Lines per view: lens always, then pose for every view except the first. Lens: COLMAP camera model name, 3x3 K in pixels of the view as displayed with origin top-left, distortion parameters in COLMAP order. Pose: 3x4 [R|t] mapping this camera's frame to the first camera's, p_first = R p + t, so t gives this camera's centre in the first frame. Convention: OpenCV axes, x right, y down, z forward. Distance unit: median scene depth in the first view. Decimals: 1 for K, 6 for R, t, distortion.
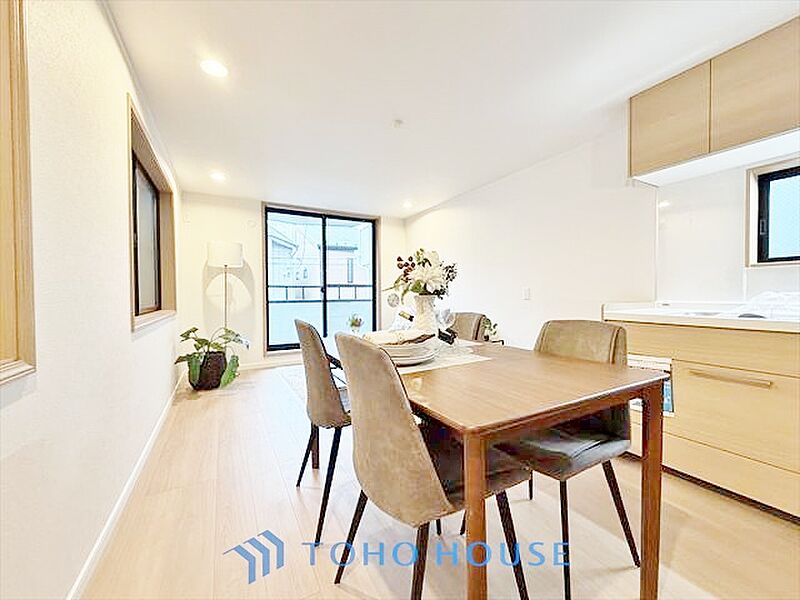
lens RADIAL K [[318.5, 0, 399.7], [0, 318.5, 302.1], [0, 0, 1]] dist [0.000349, -0.000374]
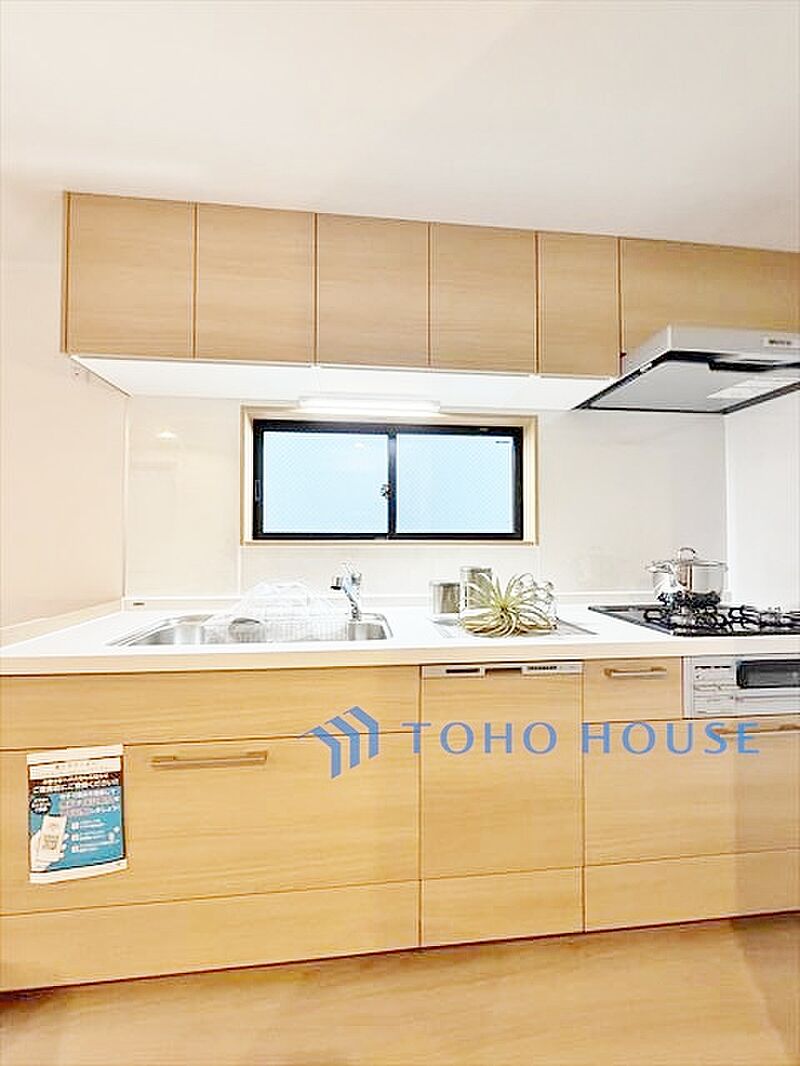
lens RADIAL K [[424.3, 0, 397.8], [0, 424.3, 532.4], [0, 0, 1]] dist [0.000349, -0.000374]
pose [[0.398482, 0.030377, 0.916673, 0.235813], [0.014366, 0.999122, -0.039354, -0.060309], [-0.917064, 0.028851, 0.397696, 0.199420]]
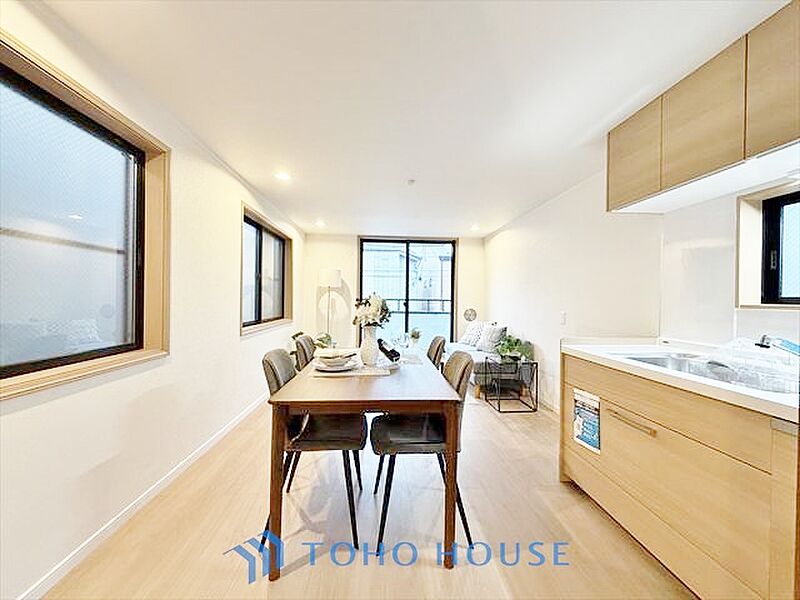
lens RADIAL K [[318.5, 0, 401.9], [0, 318.5, 301.9], [0, 0, 1]] dist [0.000349, -0.000374]
pose [[0.903530, 0.023053, -0.427905, 0.393767], [-0.028423, 0.999577, -0.006163, -0.058915], [0.427582, 0.017730, 0.903803, -0.117341]]
